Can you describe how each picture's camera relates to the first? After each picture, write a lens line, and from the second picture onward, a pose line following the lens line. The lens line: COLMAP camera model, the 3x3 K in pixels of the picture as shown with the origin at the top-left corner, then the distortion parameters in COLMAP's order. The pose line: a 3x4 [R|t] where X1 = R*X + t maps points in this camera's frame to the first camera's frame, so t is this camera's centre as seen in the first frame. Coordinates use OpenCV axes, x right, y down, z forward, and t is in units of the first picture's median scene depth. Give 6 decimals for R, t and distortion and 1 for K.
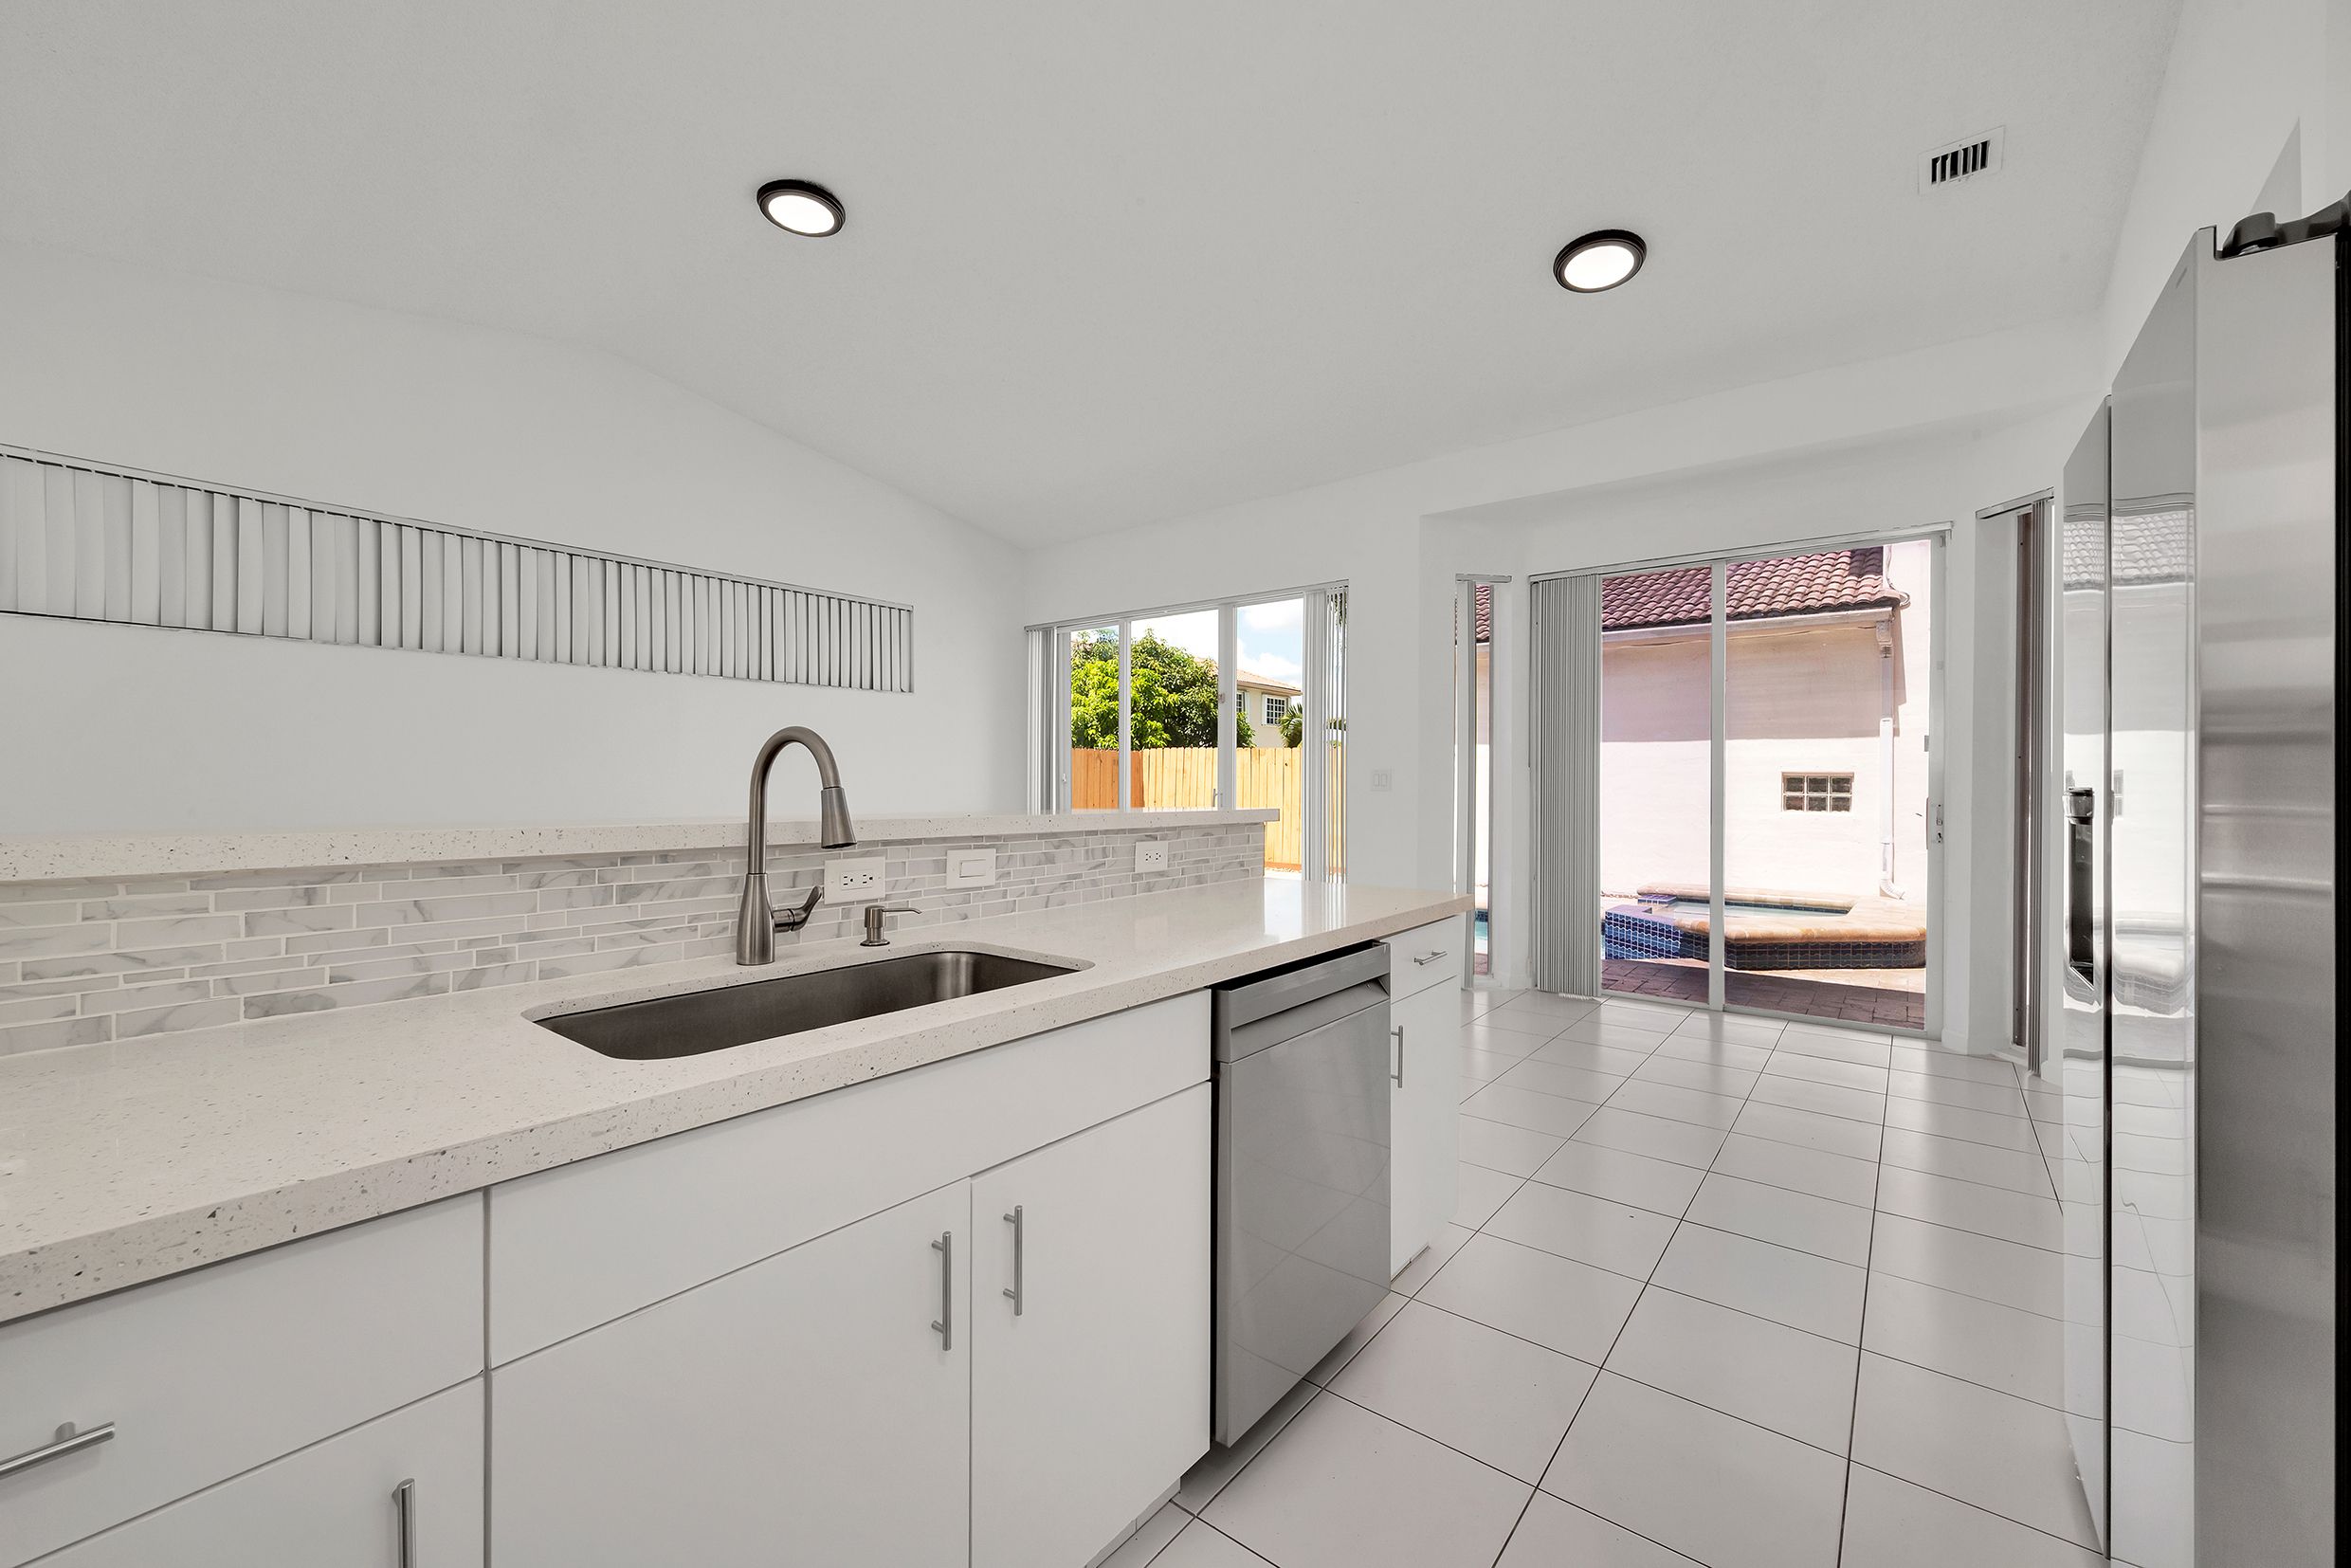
lens RADIAL K [[945.9, 0, 1170.0], [0, 945.9, 782.8], [0, 0, 1]] dist [-0.000584, 0.000001]
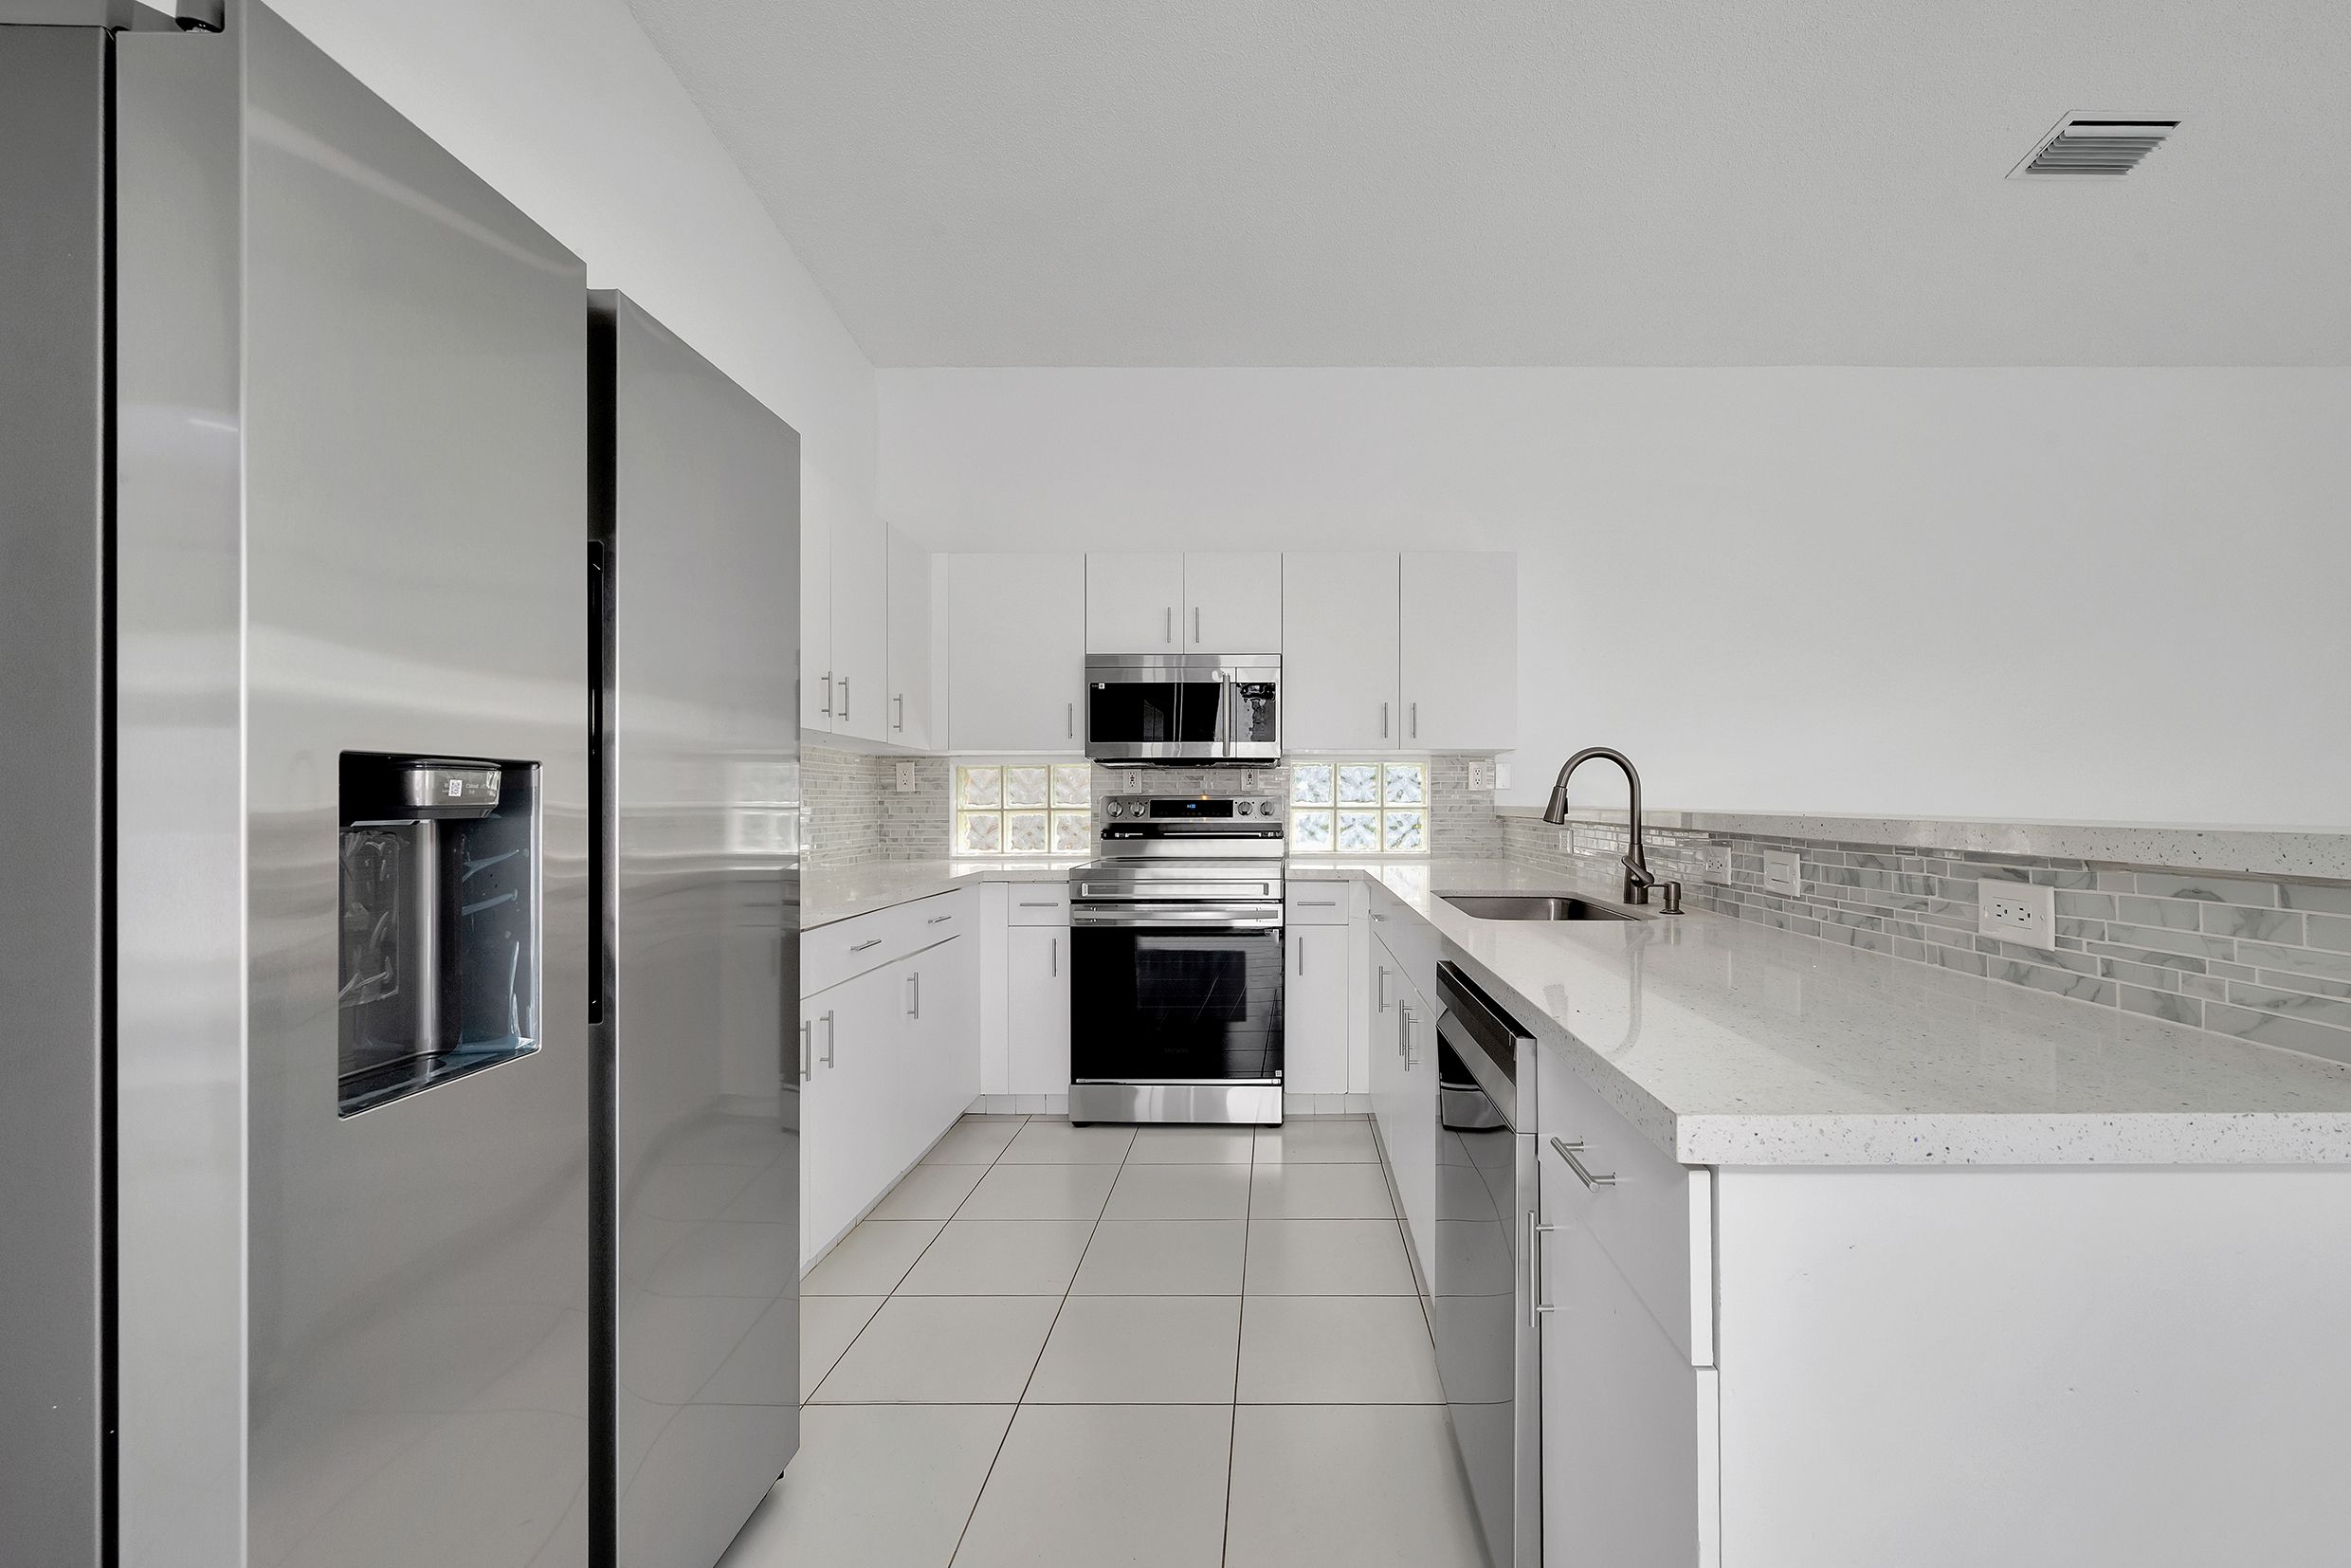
lens RADIAL K [[974.2, 0, 1285.2], [0, 974.2, 799.3], [0, 0, 1]] dist [-0.001634, -0.000086]
pose [[-0.781352, -0.004465, -0.624075, 0.613934], [-0.001378, 0.999984, -0.005430, 0.021197], [0.624089, -0.003383, -0.781346, 1.177146]]
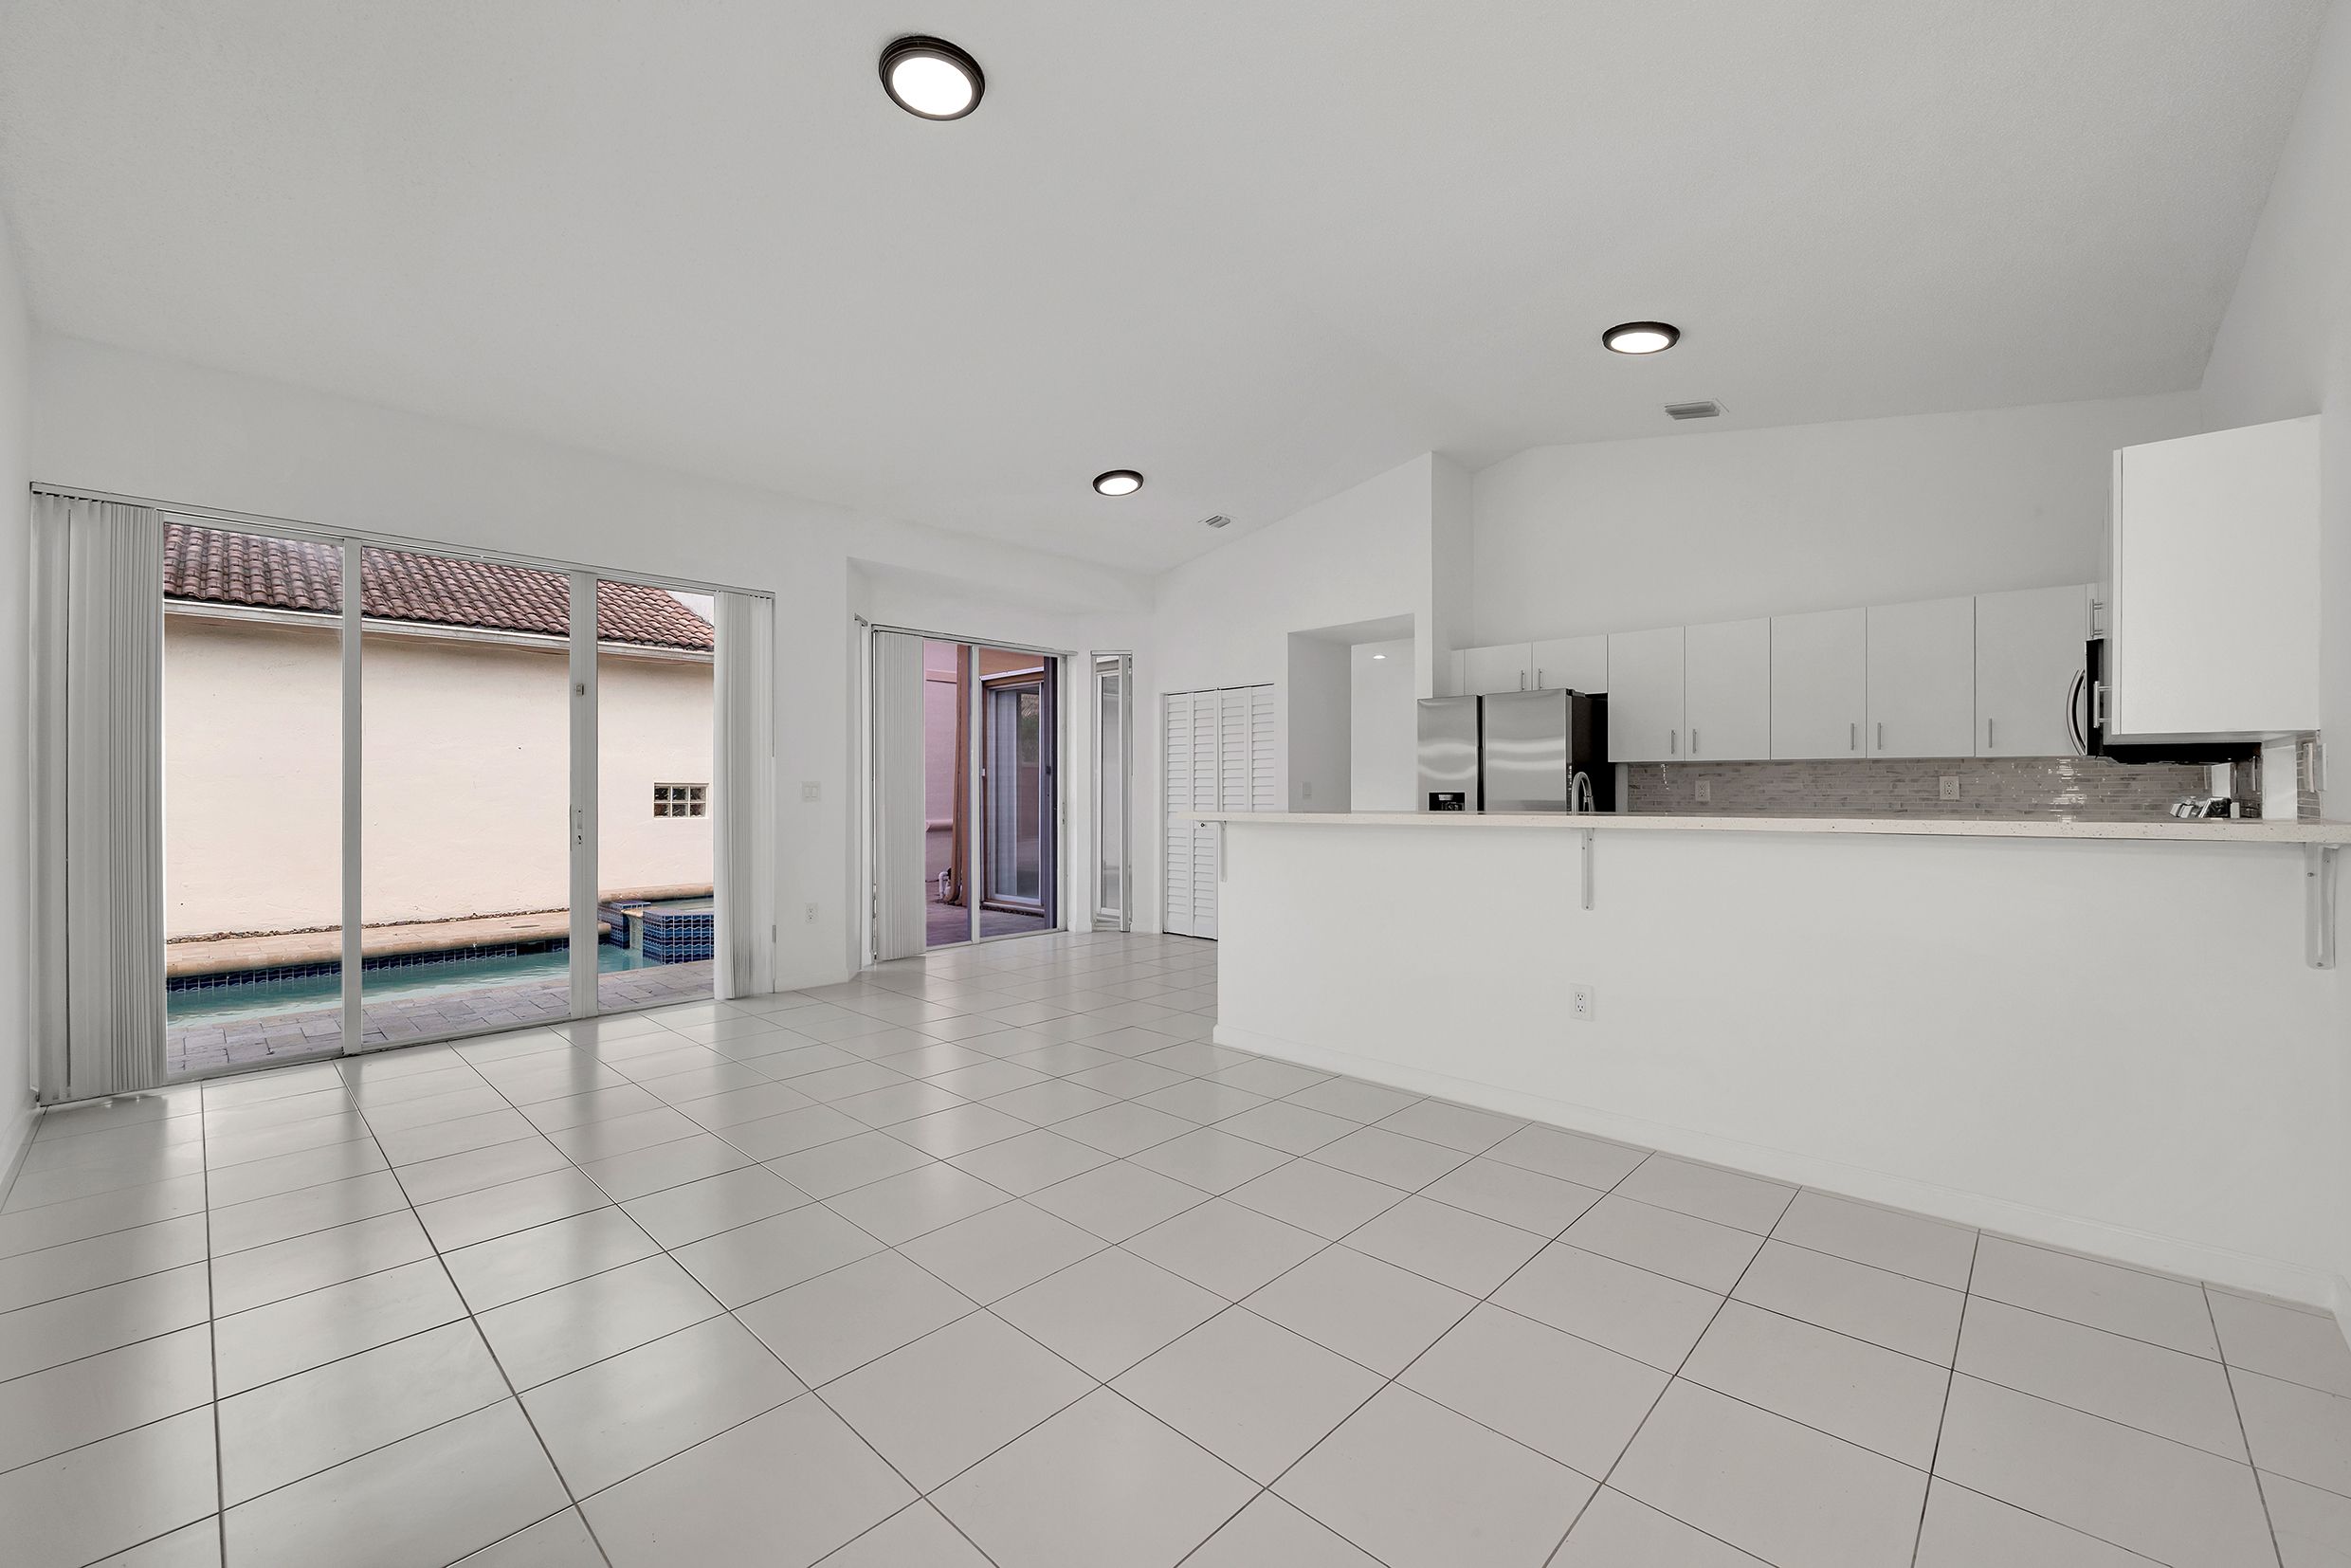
lens RADIAL K [[945.9, 0, 1170.0], [0, 945.9, 782.8], [0, 0, 1]] dist [-0.000584, 0.000001]
pose [[0.083000, 0.001989, 0.996548, -1.860807], [0.006184, 0.999978, -0.002511, -0.020535], [-0.996530, 0.006371, 0.082986, 1.181697]]
